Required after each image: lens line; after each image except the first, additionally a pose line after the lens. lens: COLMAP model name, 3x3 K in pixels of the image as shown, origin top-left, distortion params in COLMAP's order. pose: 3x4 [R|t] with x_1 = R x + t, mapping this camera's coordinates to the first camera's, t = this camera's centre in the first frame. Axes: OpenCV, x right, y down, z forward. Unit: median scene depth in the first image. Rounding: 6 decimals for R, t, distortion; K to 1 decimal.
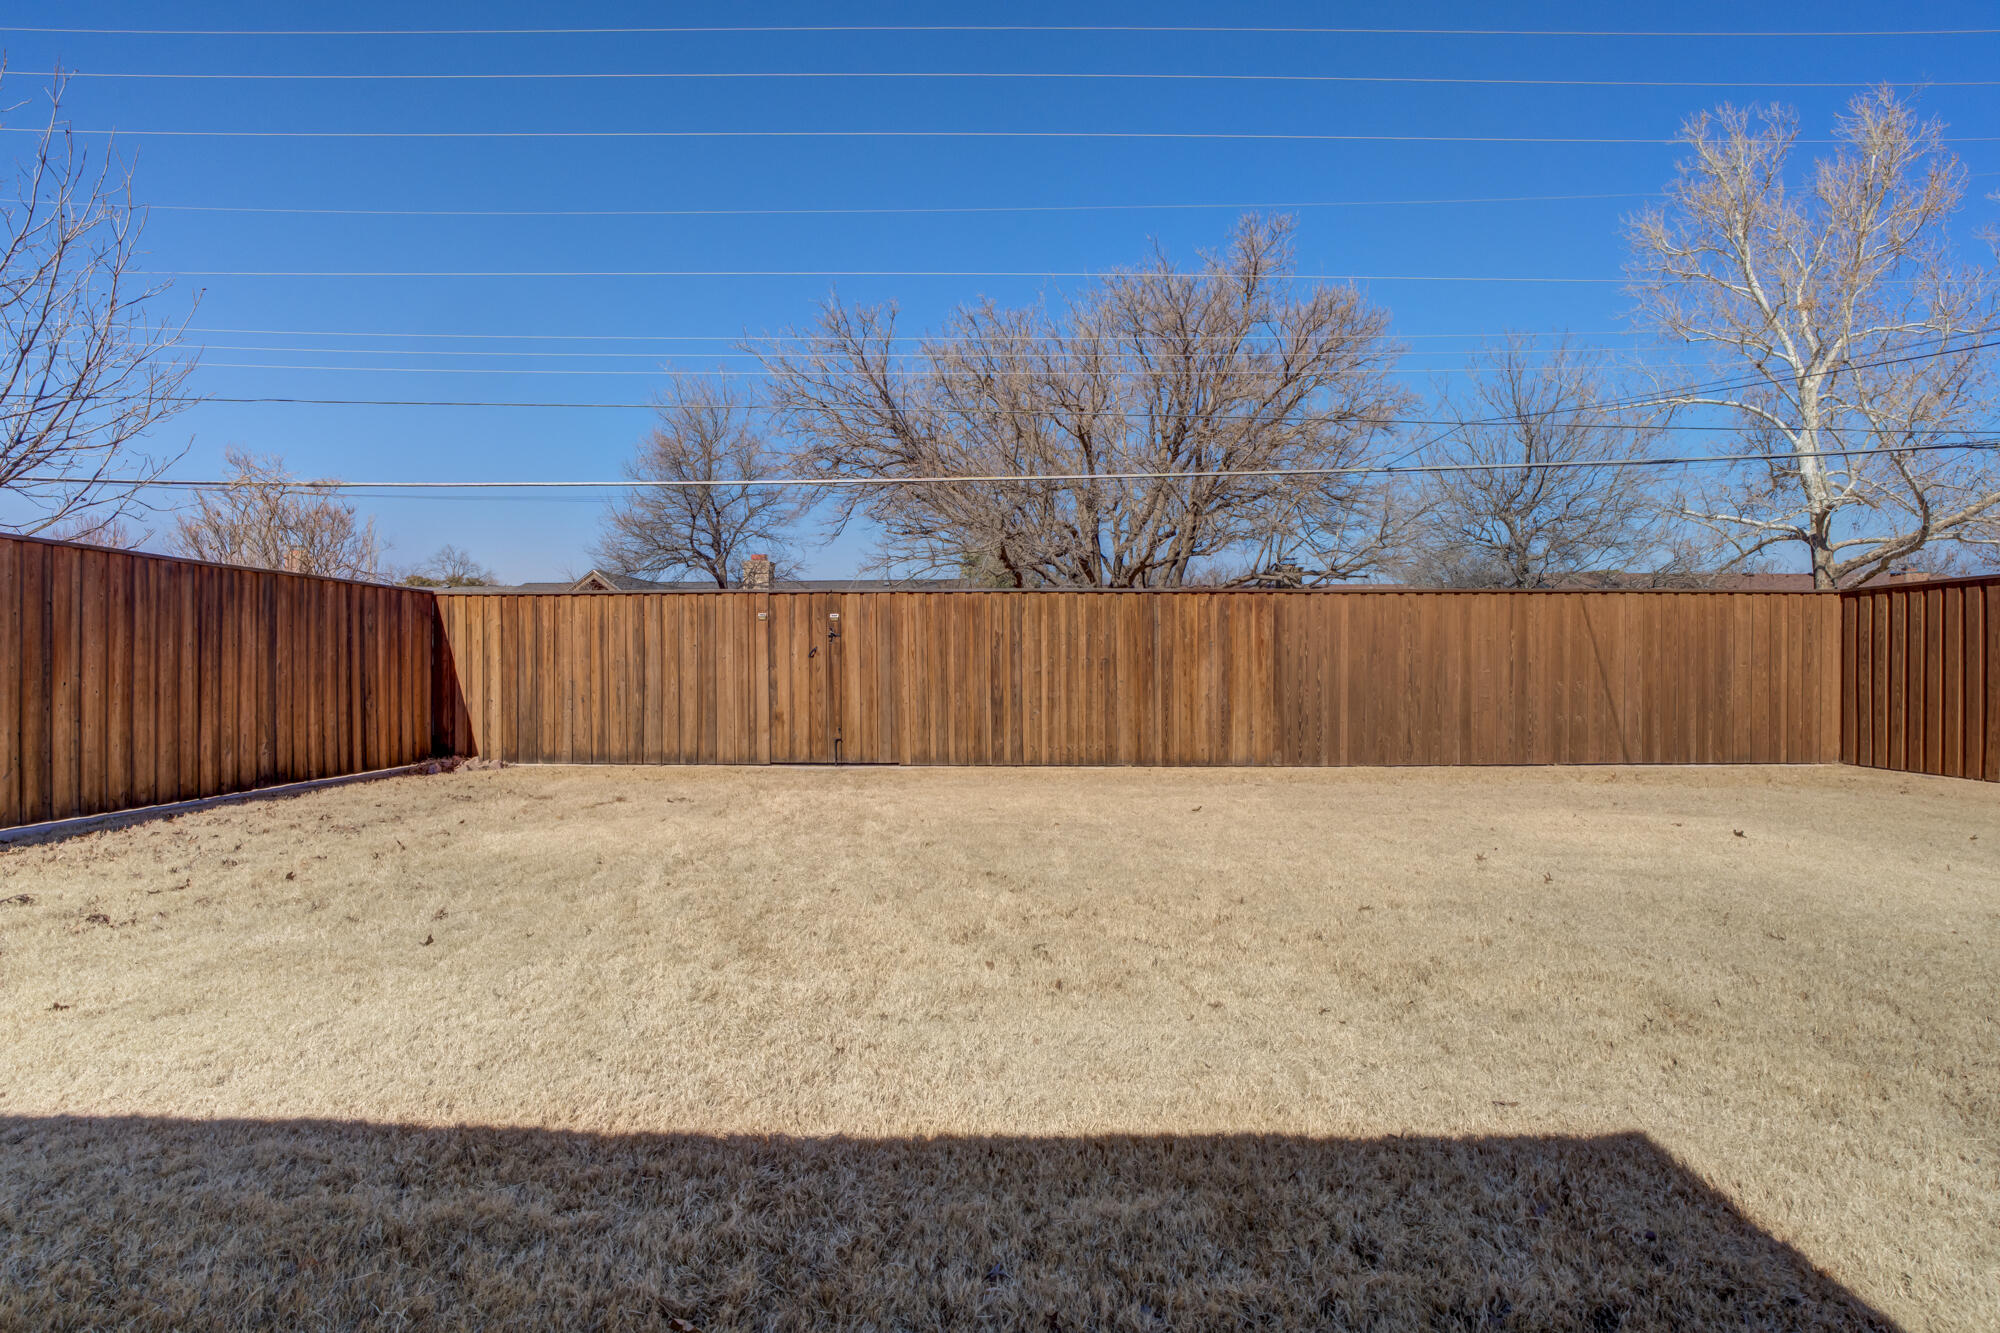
lens RADIAL K [[962.6, 0, 995.2], [0, 962.6, 660.3], [0, 0, 1]] dist [-0.047327, 0.017219]
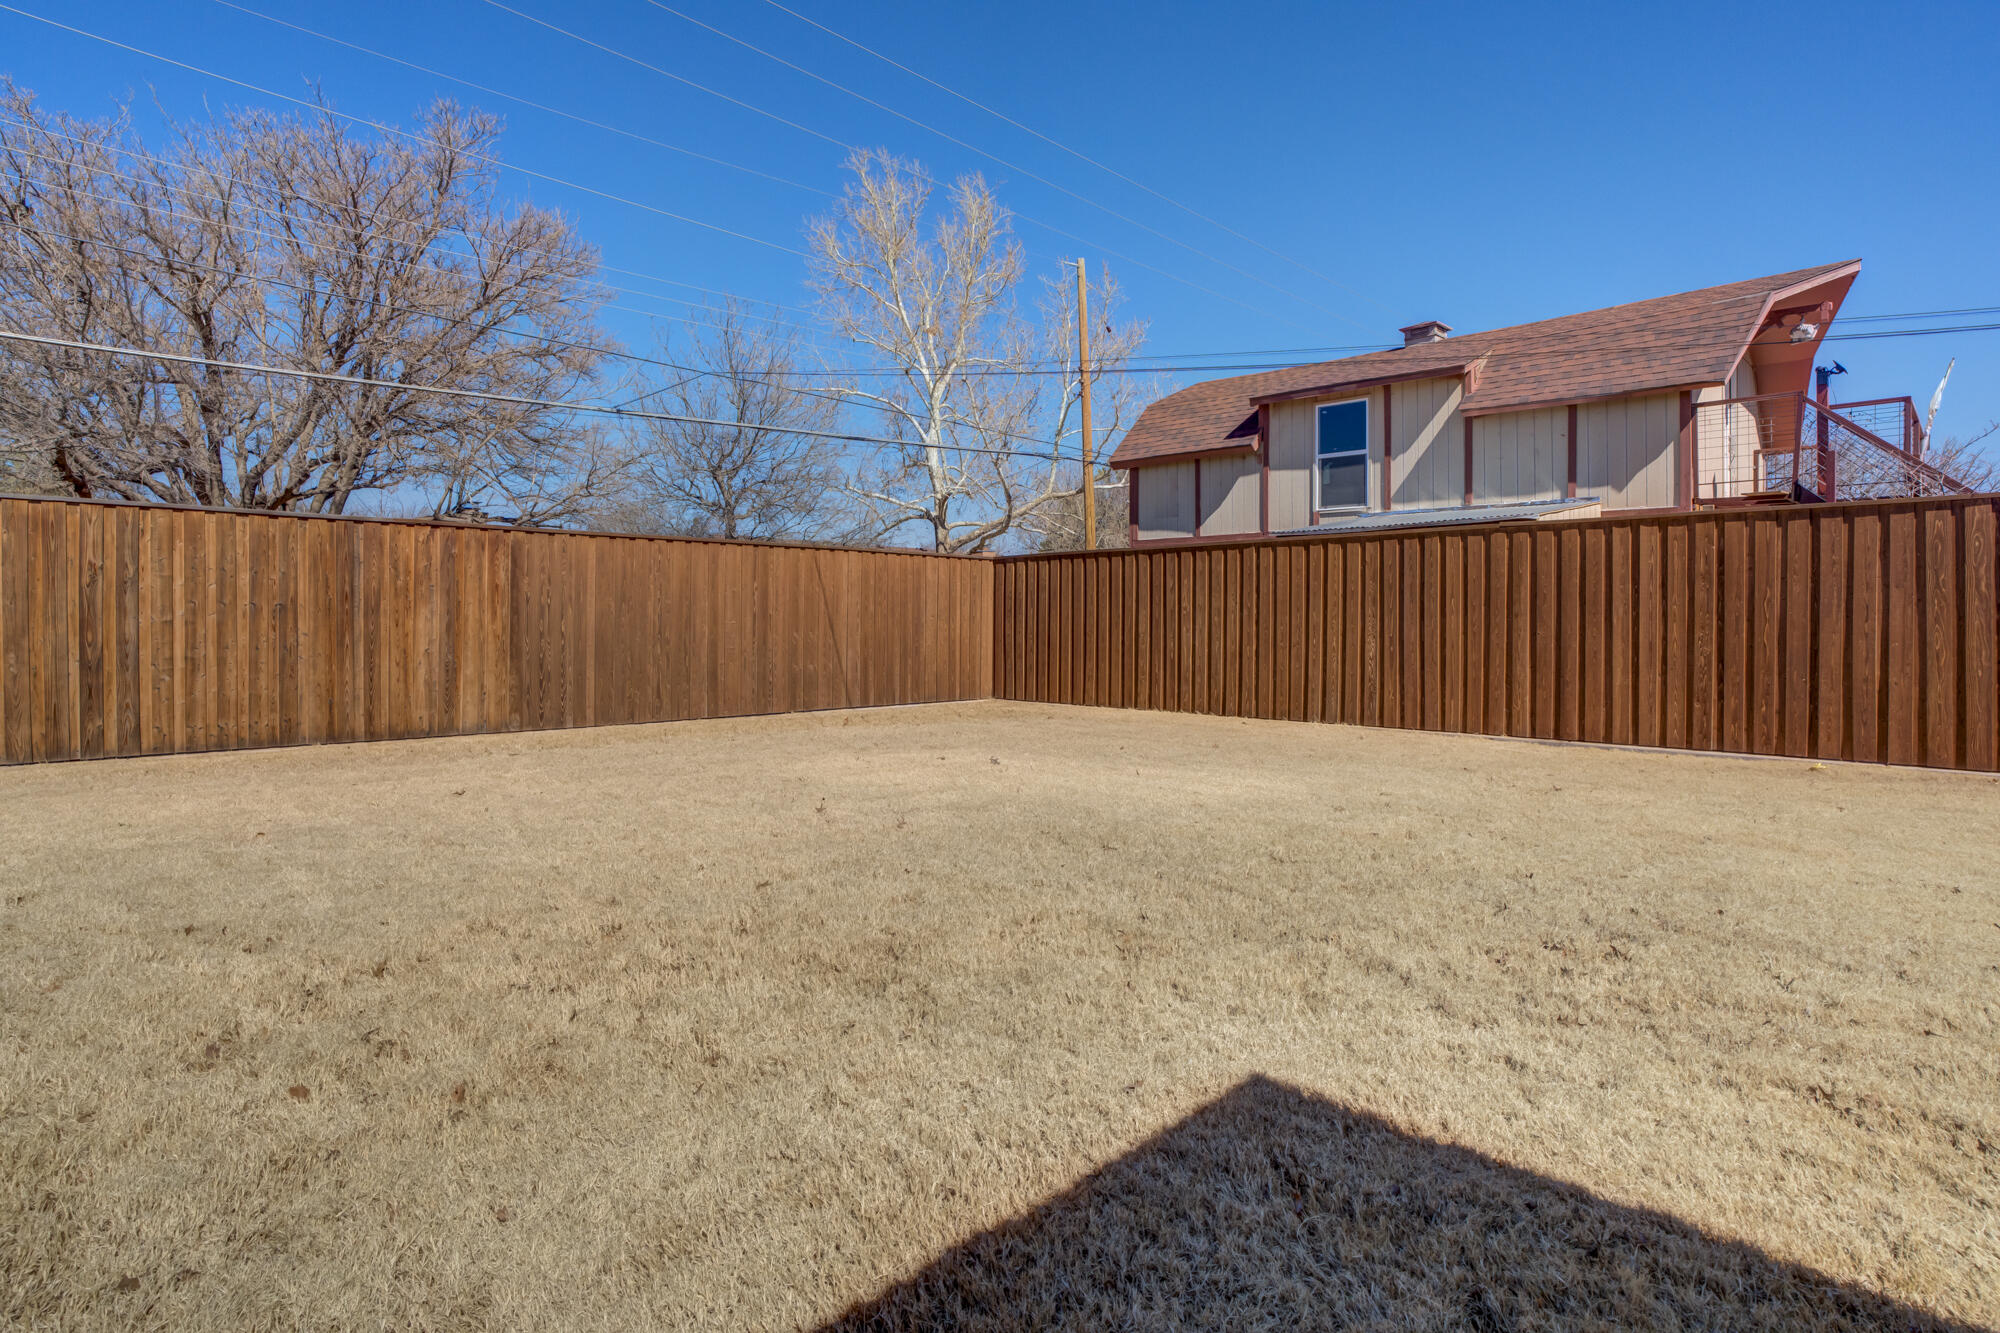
lens RADIAL K [[1005.1, 0, 993.8], [0, 1005.1, 623.7], [0, 0, 1]] dist [-0.062883, 0.027064]
pose [[0.710239, 0.001723, 0.703959, -0.027766], [-0.007467, 0.999959, 0.005086, 0.005435], [-0.703921, -0.008869, 0.710223, 0.062634]]
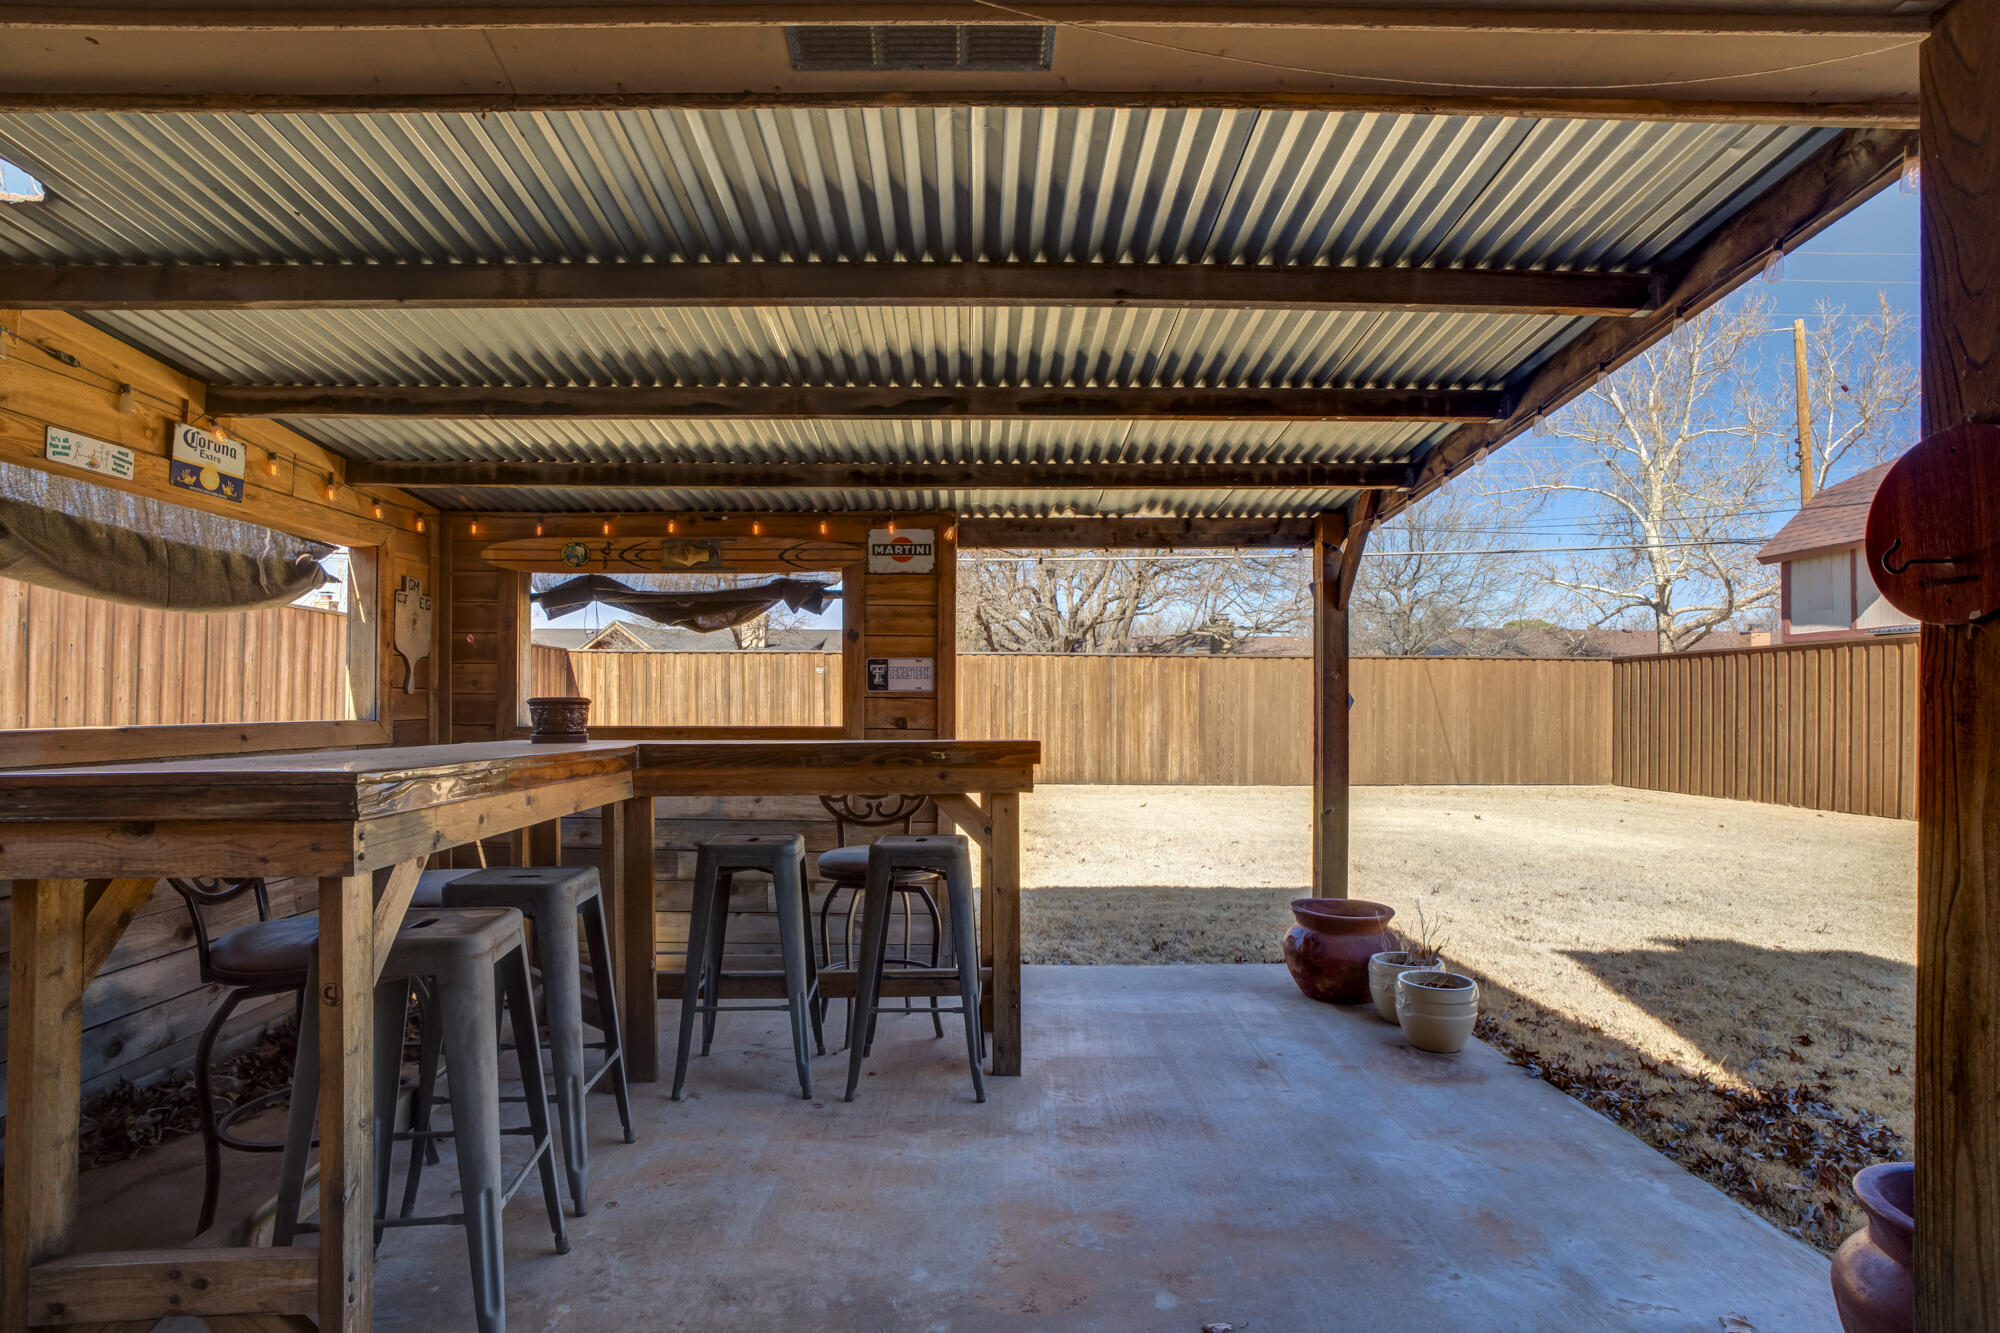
lens RADIAL K [[852.0, 0, 990.1], [0, 852.0, 694.3], [0, 0, 1]] dist [-0.039250, -0.000105]
pose [[0.999445, 0.007562, 0.032431, -0.043299], [-0.007218, 0.999917, -0.010713, -0.002507], [-0.032510, 0.010473, 0.999417, -0.188768]]
